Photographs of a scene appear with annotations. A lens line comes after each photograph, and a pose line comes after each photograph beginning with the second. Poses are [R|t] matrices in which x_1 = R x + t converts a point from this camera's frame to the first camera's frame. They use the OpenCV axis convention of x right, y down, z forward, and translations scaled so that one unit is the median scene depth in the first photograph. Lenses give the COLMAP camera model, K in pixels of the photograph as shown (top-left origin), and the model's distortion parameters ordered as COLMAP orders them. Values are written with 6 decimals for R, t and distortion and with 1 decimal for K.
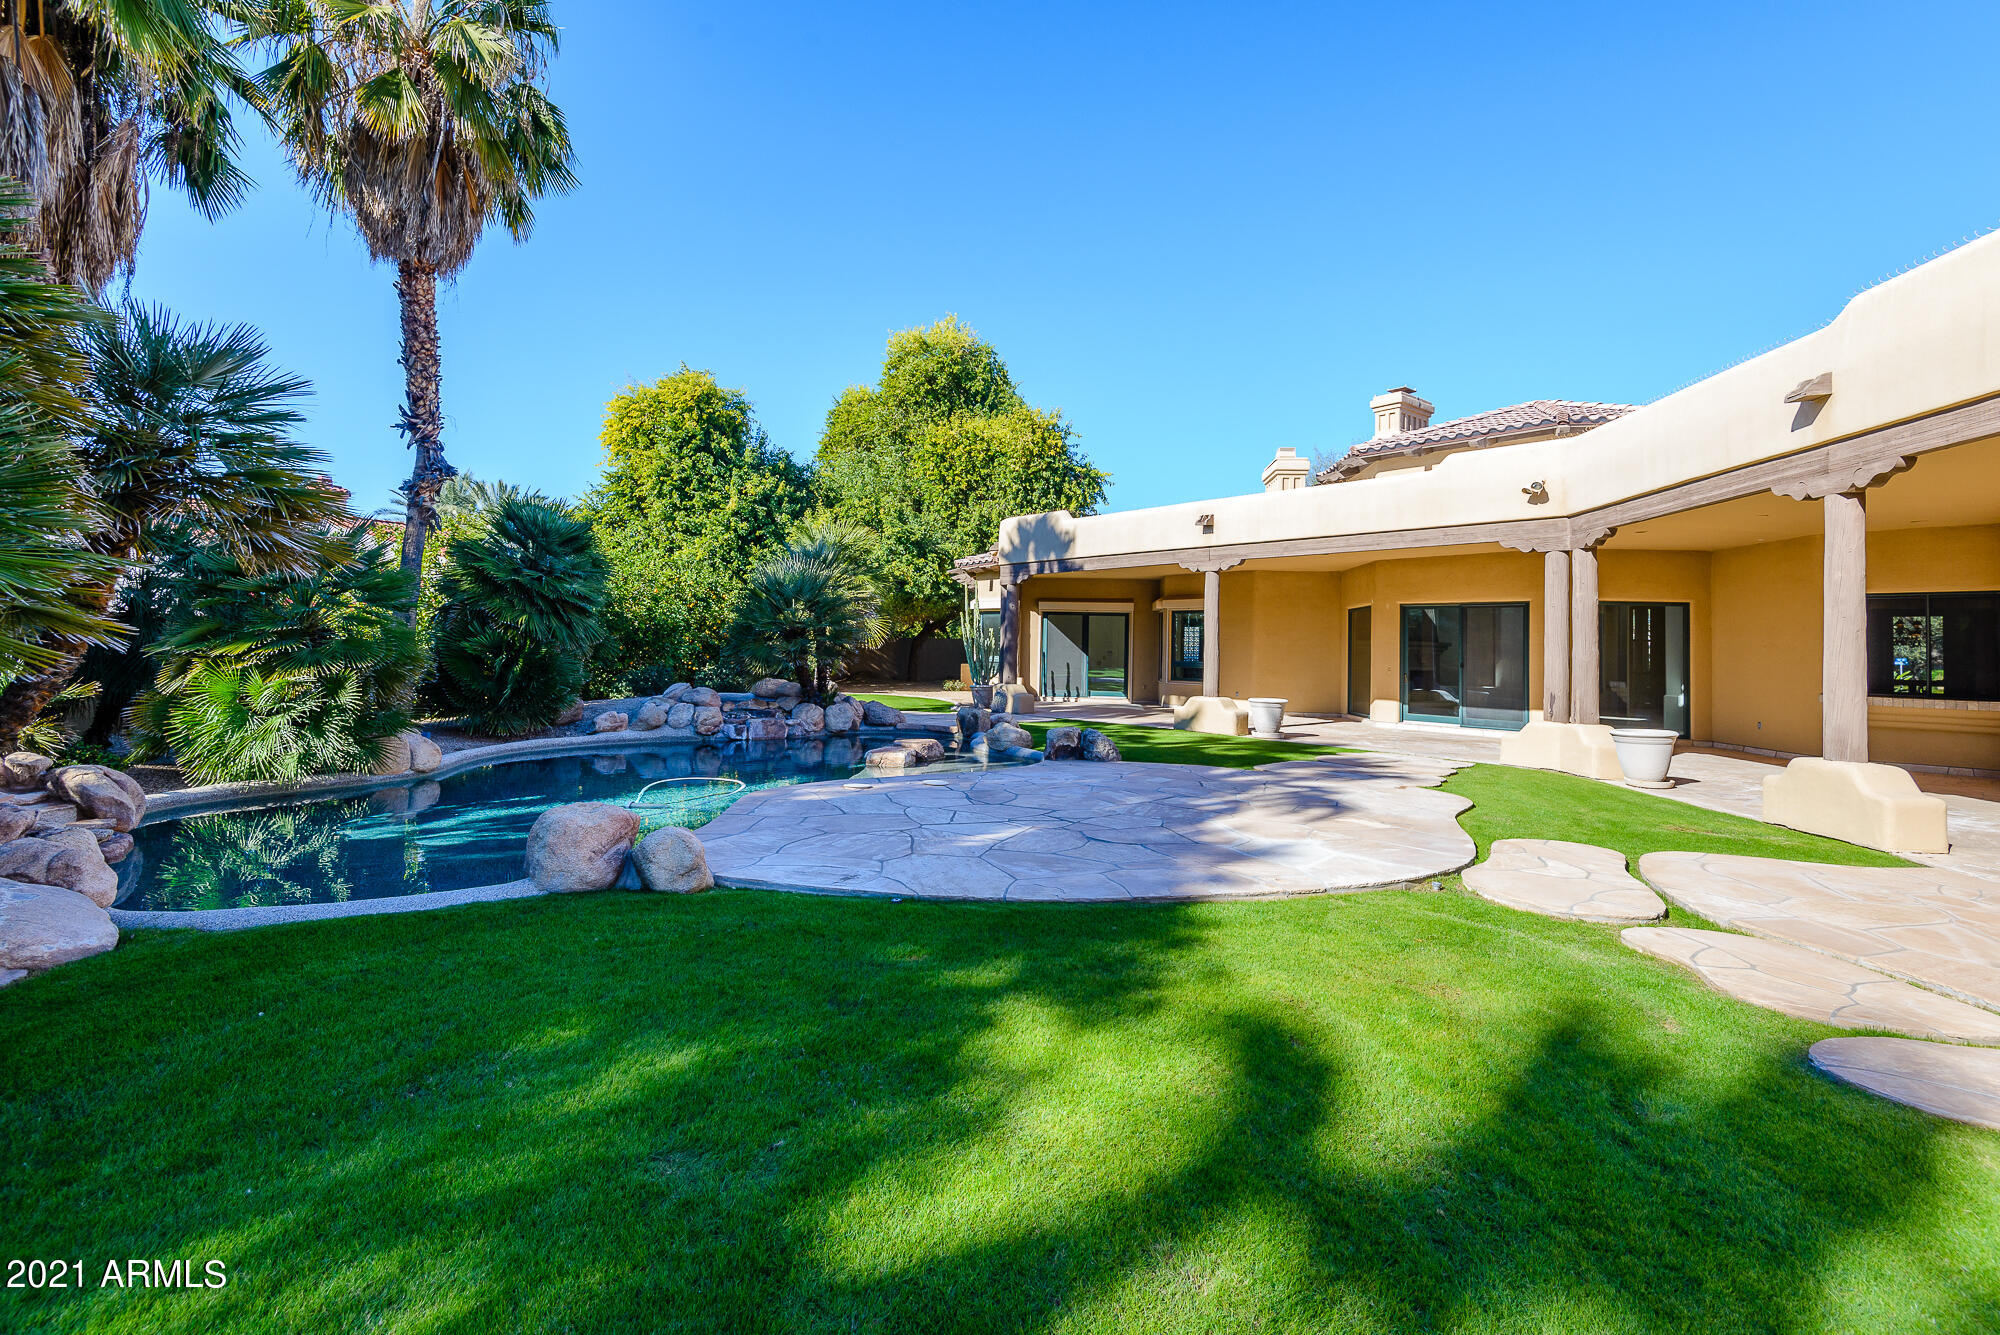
lens RADIAL K [[896.4, 0, 991.6], [0, 896.4, 648.3], [0, 0, 1]] dist [0.019718, -0.013070]
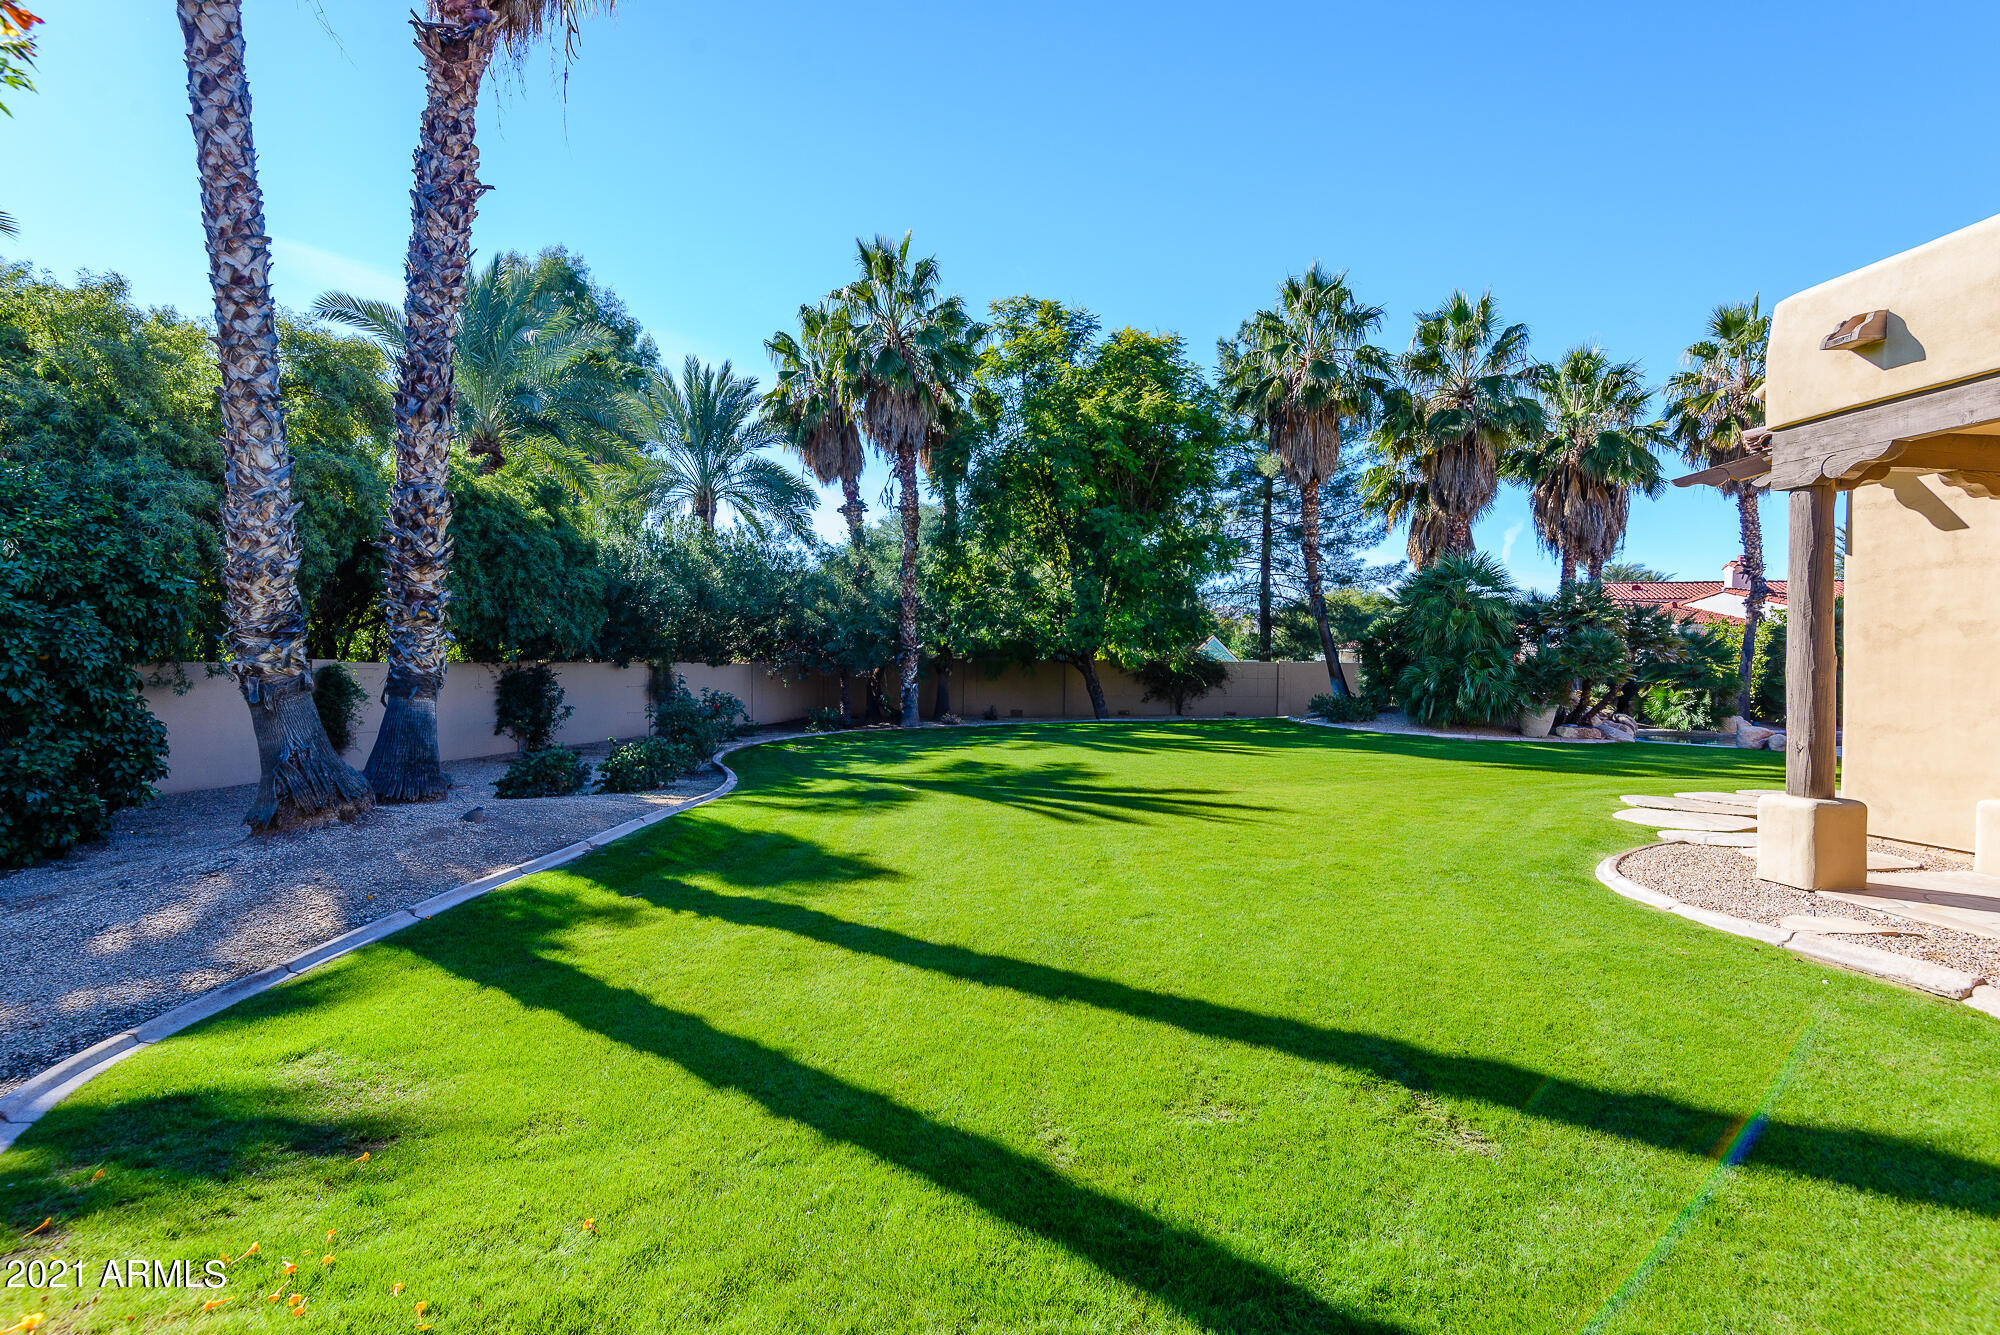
lens RADIAL K [[896.4, 0, 996.1], [0, 896.4, 655.9], [0, 0, 1]] dist [0.019718, -0.013070]
pose [[0.224955, -0.029916, -0.973910, 0.813051], [-0.003381, 0.999499, -0.031483, 0.009280], [0.974363, 0.010375, 0.224741, -0.941950]]
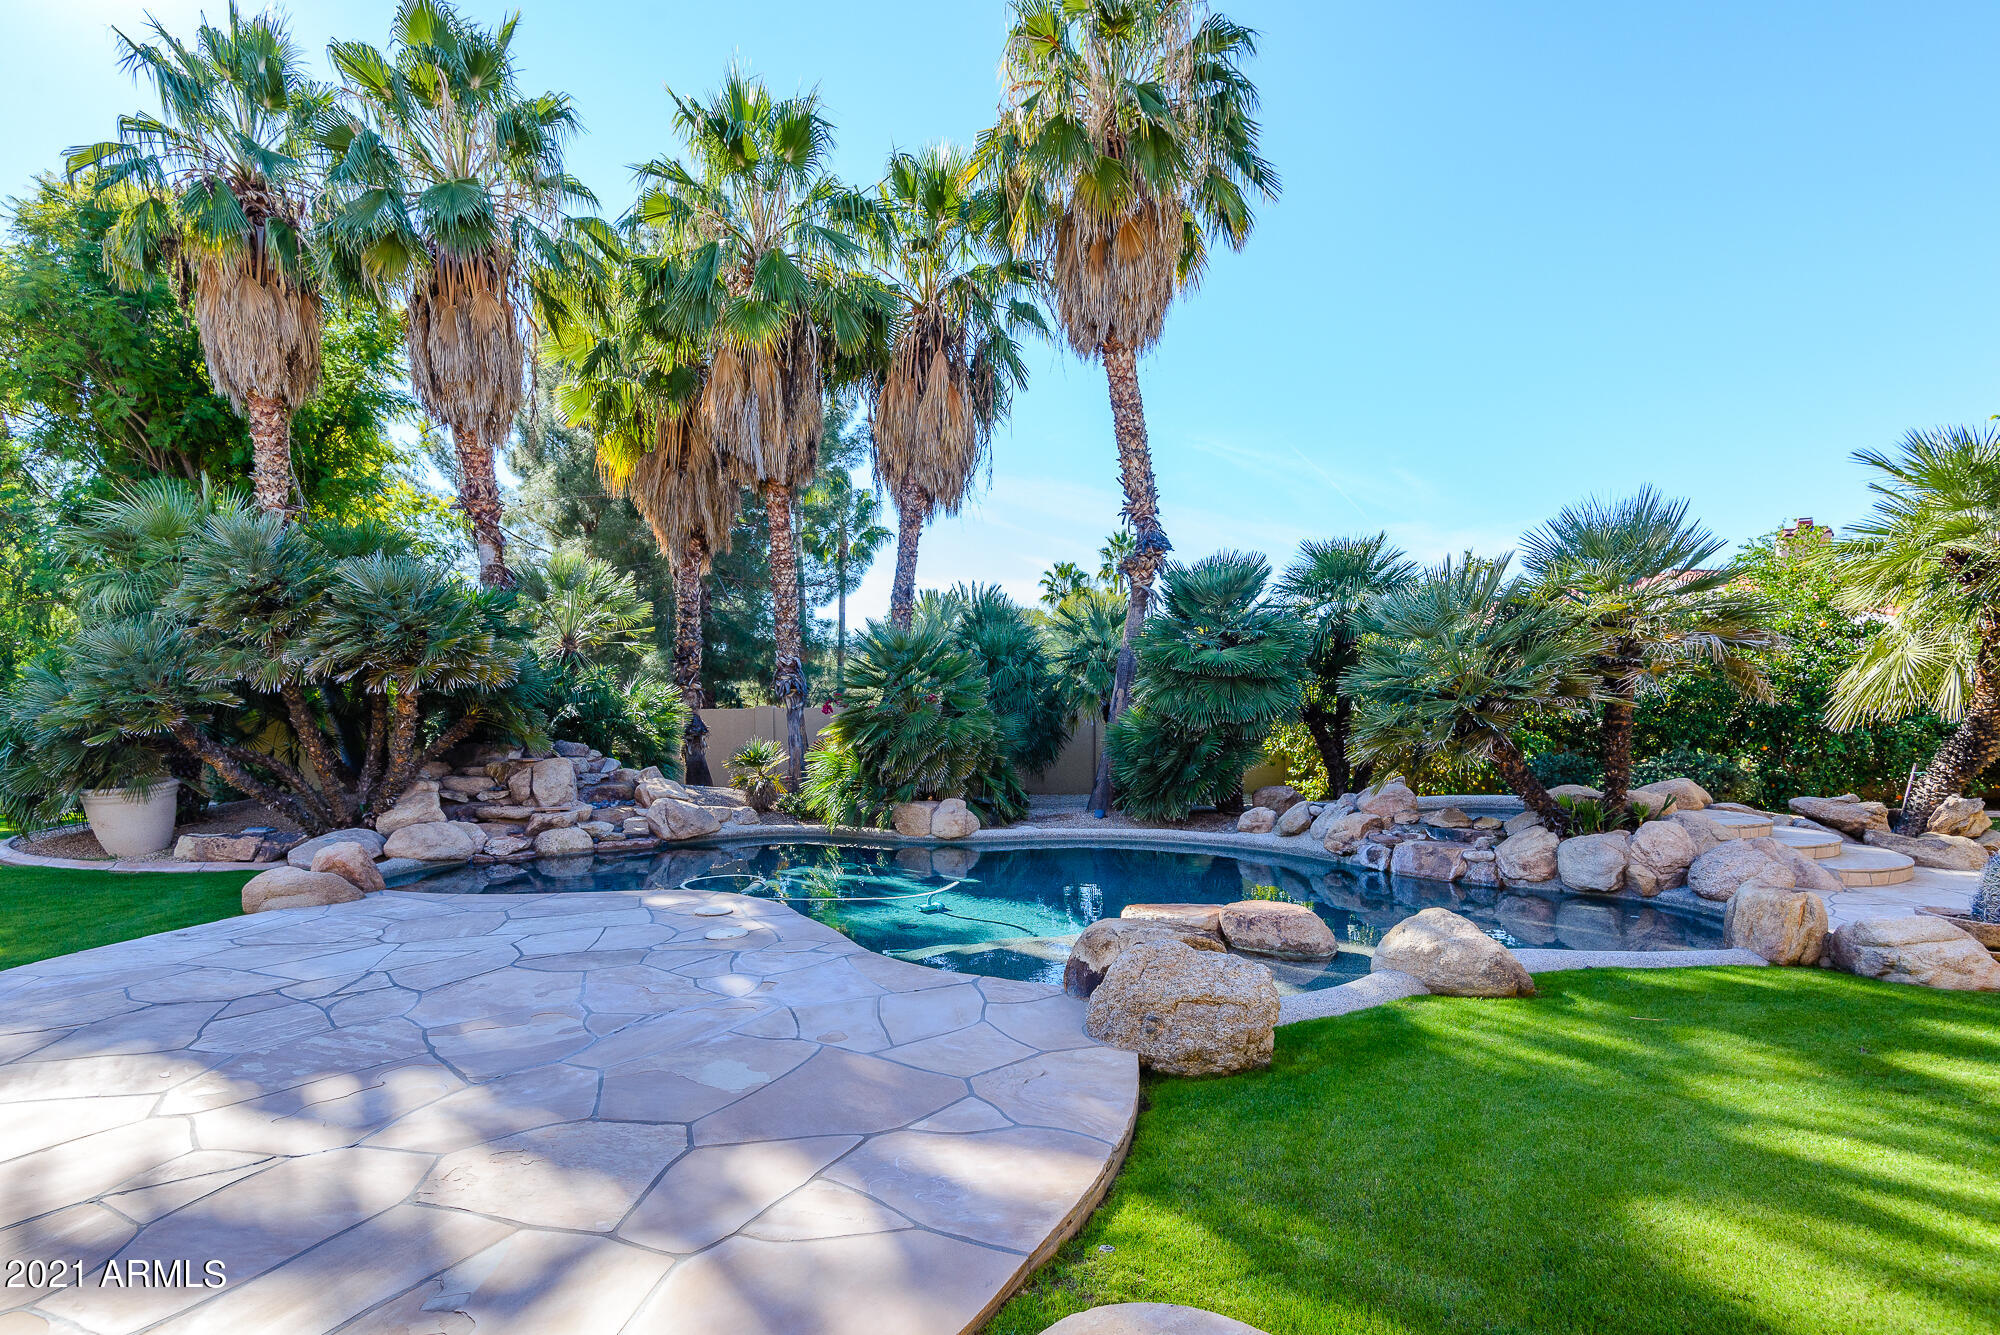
lens RADIAL K [[896.4, 0, 957.3], [0, 896.4, 772.0], [0, 0, 1]] dist [0.019718, -0.013070]
pose [[-0.019975, 0.033477, -0.999240, 0.331895], [0.006811, 0.999421, 0.033347, 0.011644], [0.999777, -0.006140, -0.020191, 0.706579]]
